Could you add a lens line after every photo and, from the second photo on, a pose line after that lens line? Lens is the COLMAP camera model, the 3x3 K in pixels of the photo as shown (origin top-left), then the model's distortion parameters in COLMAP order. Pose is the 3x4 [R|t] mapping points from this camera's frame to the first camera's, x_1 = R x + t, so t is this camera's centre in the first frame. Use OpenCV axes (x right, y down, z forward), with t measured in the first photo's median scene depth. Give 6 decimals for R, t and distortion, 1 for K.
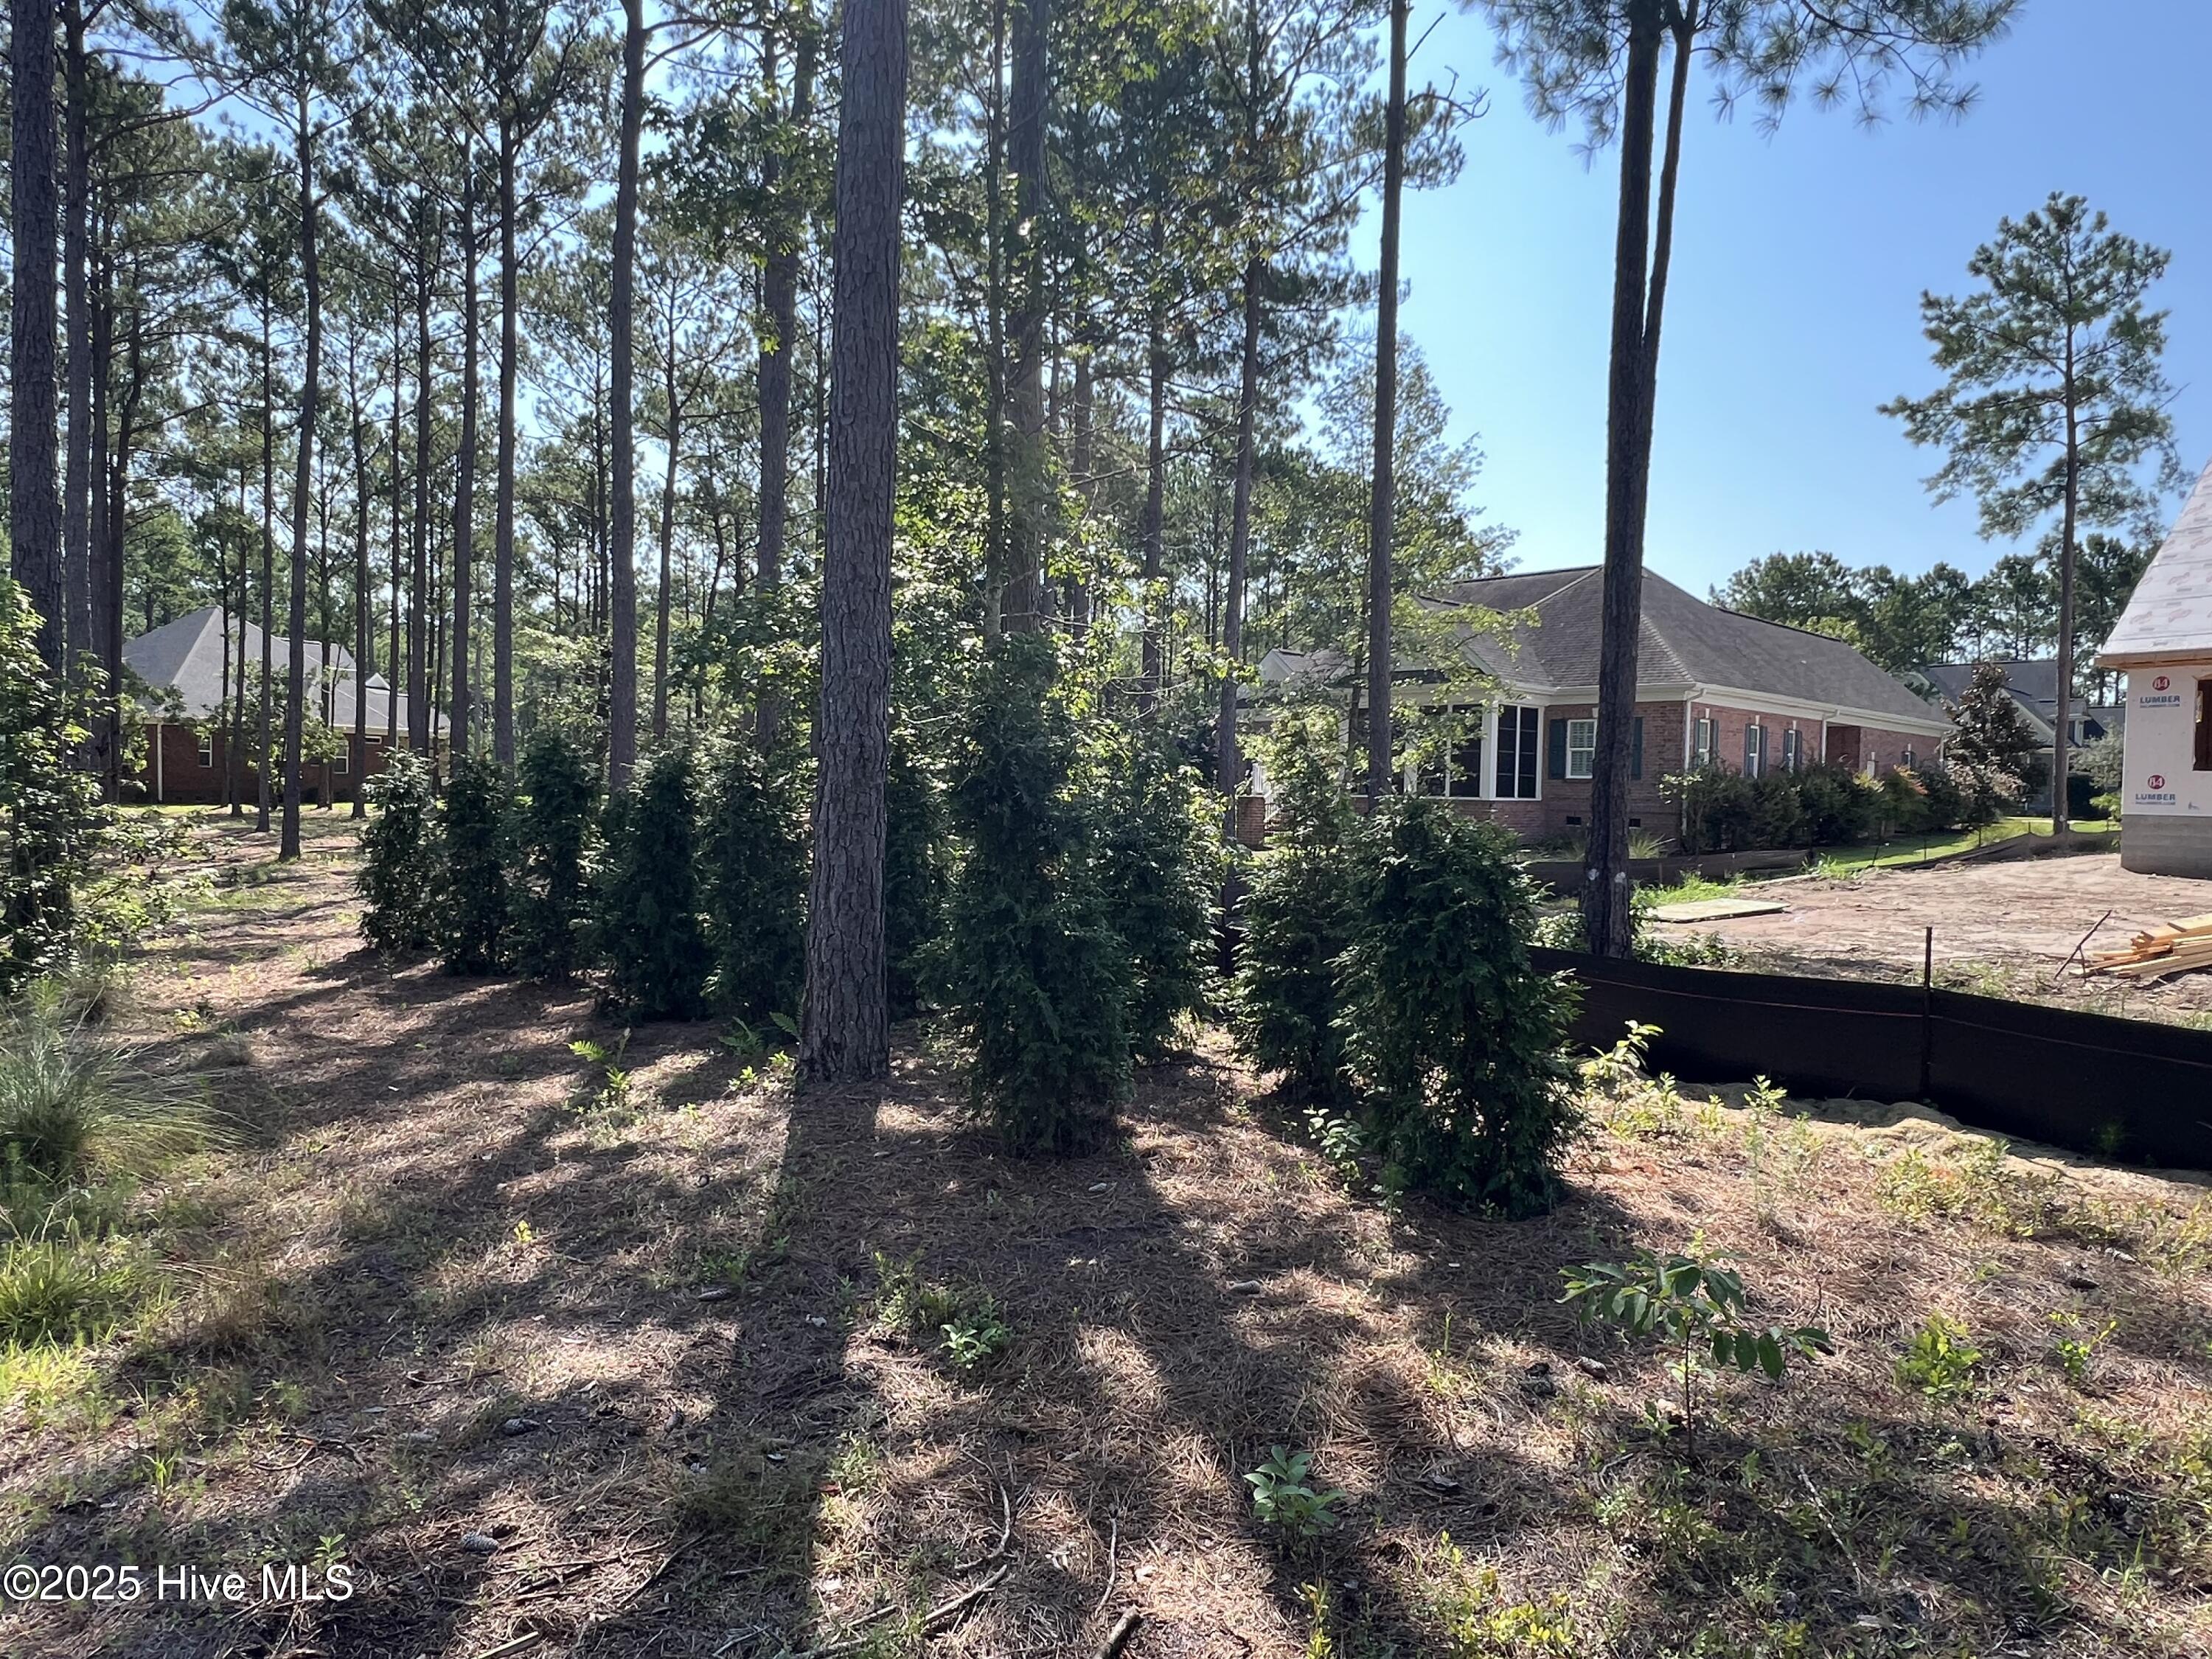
lens RADIAL K [[1309.2, 0, 1071.5], [0, 1309.2, 848.9], [0, 0, 1]] dist [-0.001804, -0.000095]
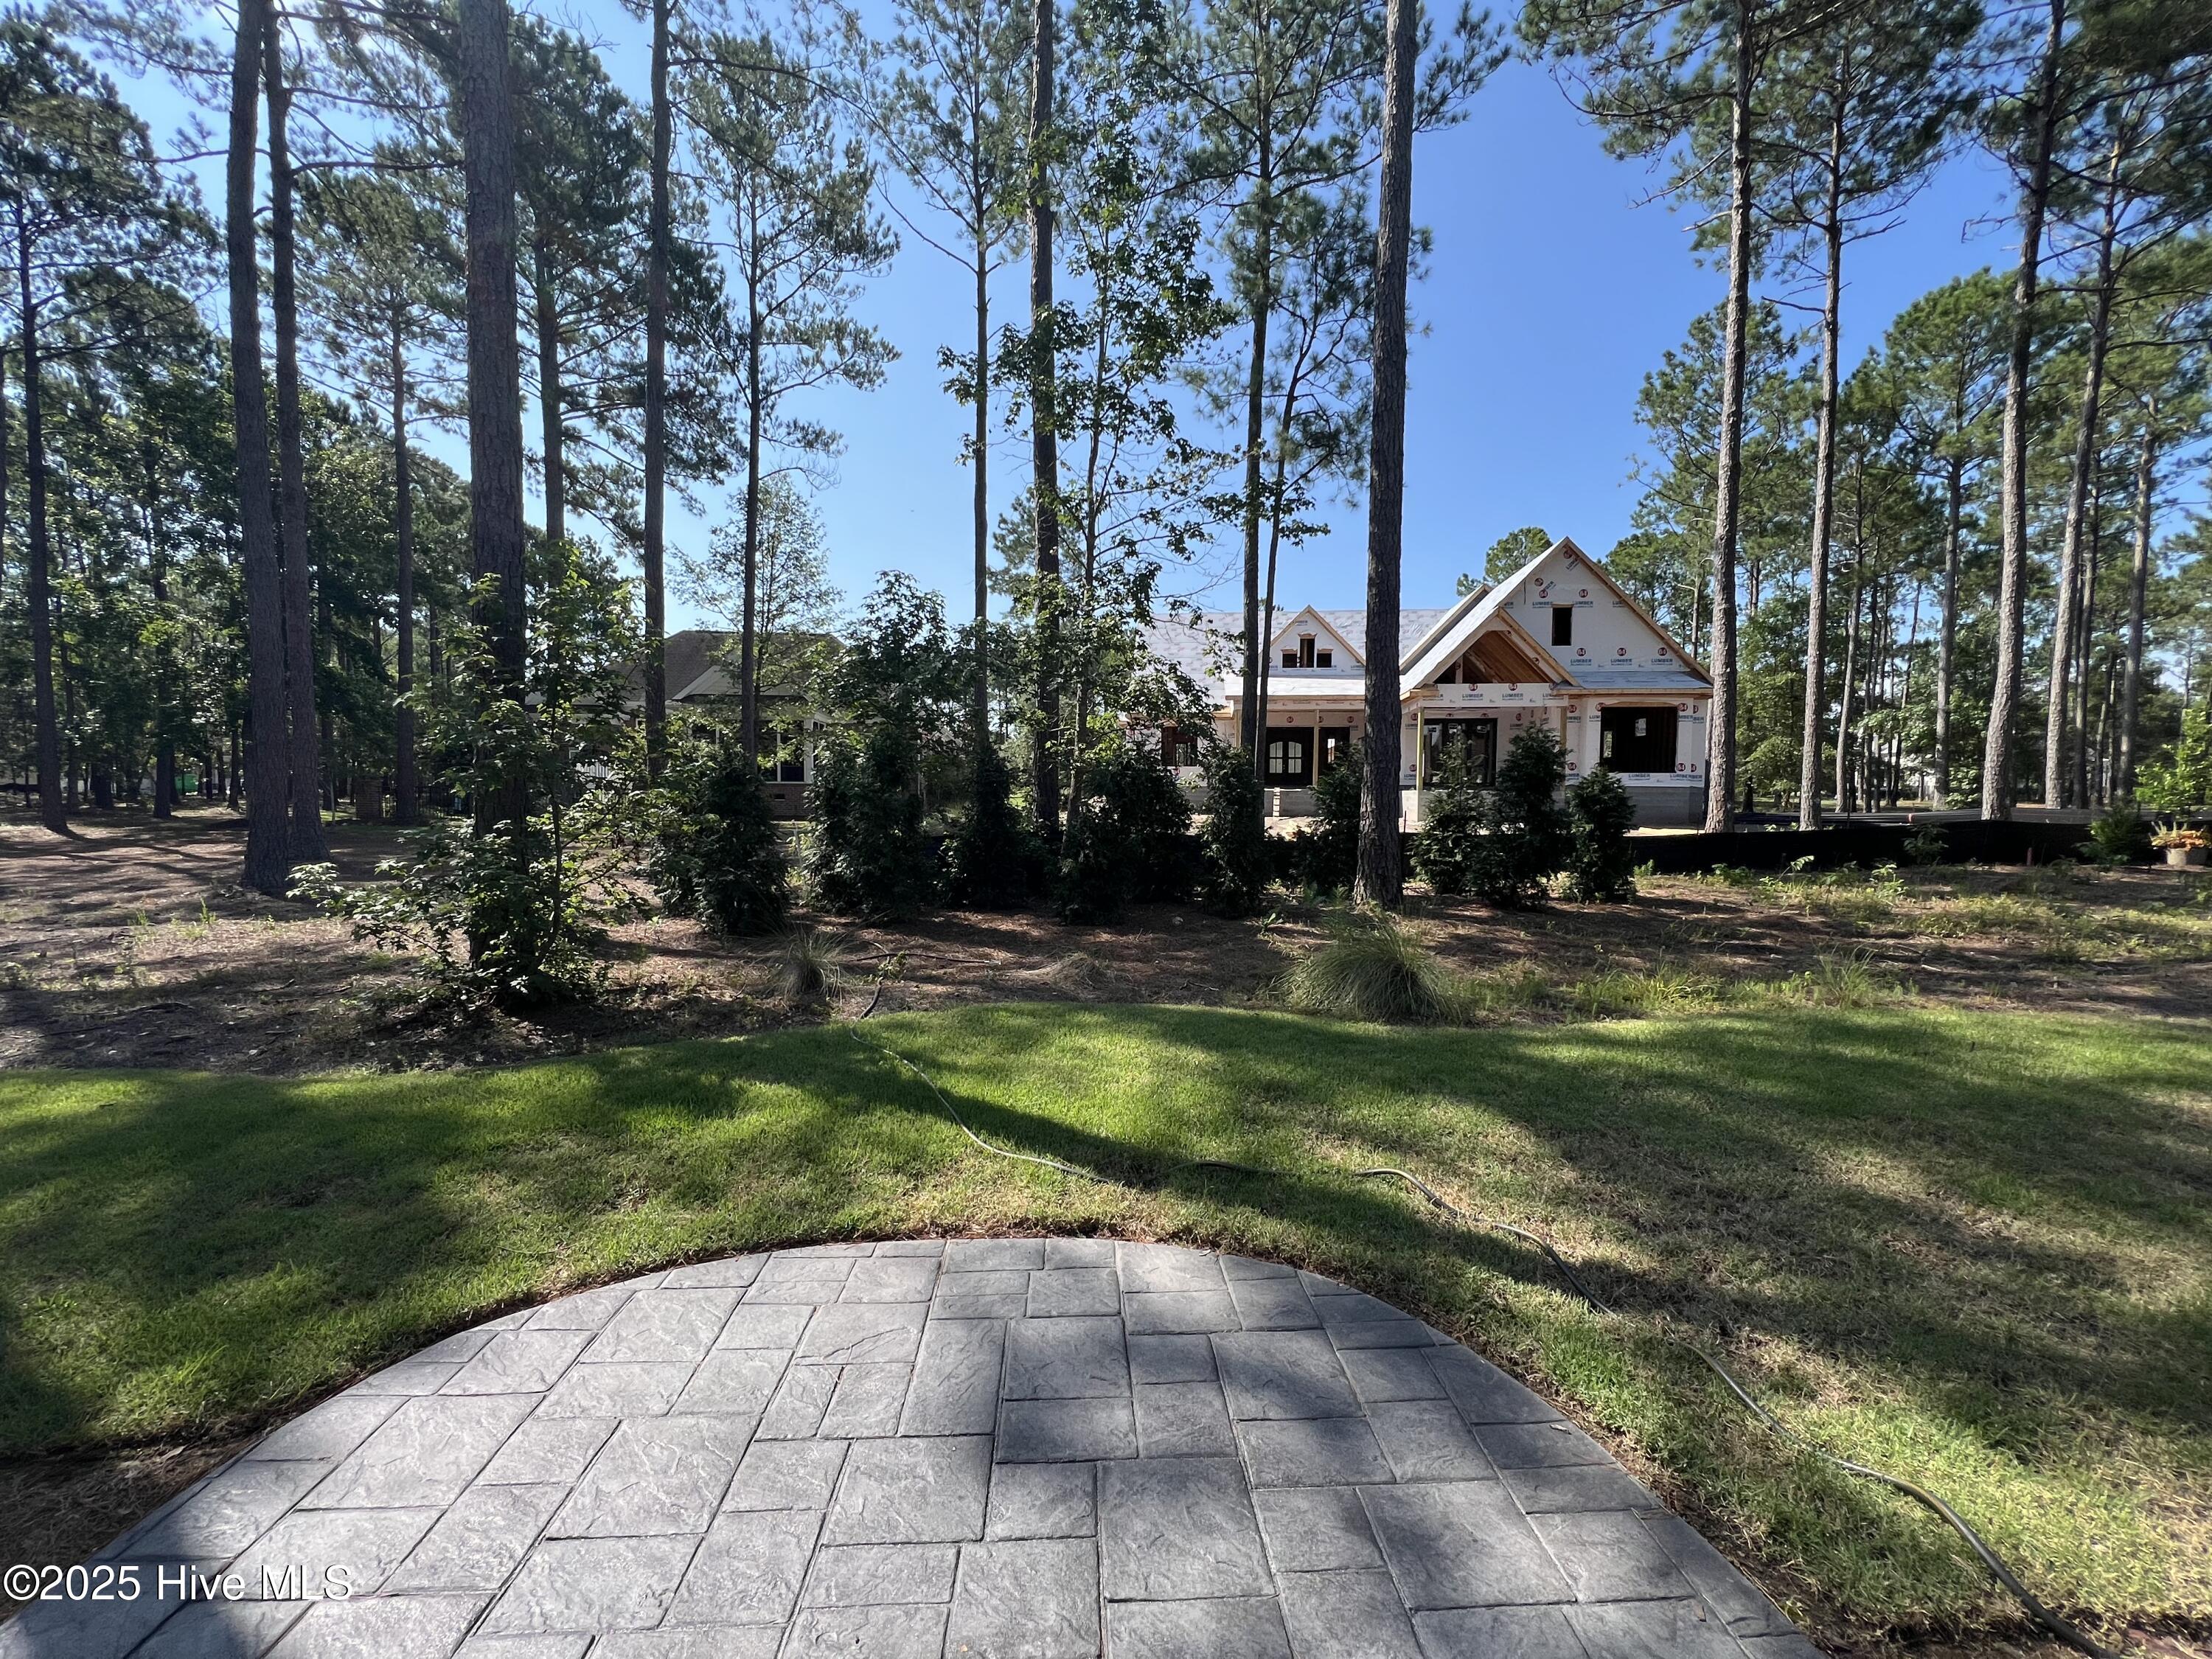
lens RADIAL K [[875.0, 0, 1105.5], [0, 875.0, 835.3], [0, 0, 1]] dist [-0.002972, 0.001536]
pose [[0.612355, -0.056617, 0.788553, -0.294462], [0.039344, 0.998379, 0.041129, -0.002730], [-0.789603, 0.005839, 0.613590, 0.094460]]
